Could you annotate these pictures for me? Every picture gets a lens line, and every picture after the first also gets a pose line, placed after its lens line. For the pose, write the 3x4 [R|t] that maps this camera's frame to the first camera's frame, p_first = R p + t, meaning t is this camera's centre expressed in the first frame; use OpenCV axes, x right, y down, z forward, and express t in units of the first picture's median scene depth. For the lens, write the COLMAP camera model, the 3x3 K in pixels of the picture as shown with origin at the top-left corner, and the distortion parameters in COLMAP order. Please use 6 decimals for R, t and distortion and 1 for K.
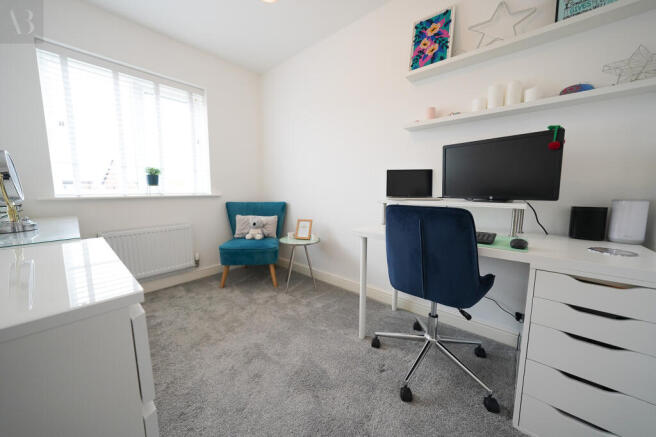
lens RADIAL K [[227.5, 0, 327.7], [0, 227.5, 216.1], [0, 0, 1]] dist [-0.001590, -0.000089]
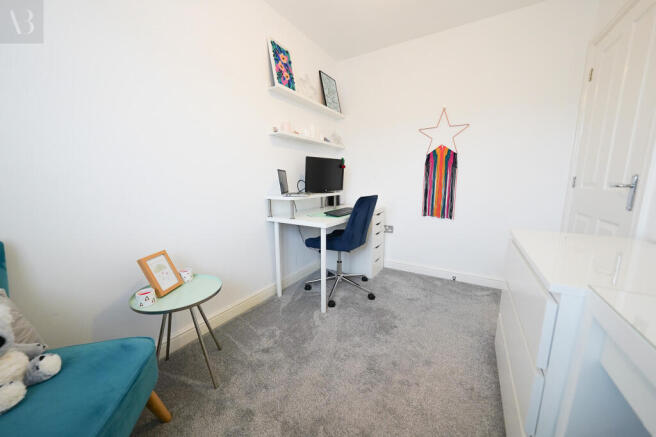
lens RADIAL K [[235.9, 0, 327.4], [0, 235.9, 219.2], [0, 0, 1]] dist [-0.007748, 0.000435]
pose [[-0.147284, -0.158222, 0.976357, -0.973807], [0.118133, 0.977243, 0.176186, -0.158097], [-0.982014, 0.141289, -0.125241, 1.052349]]
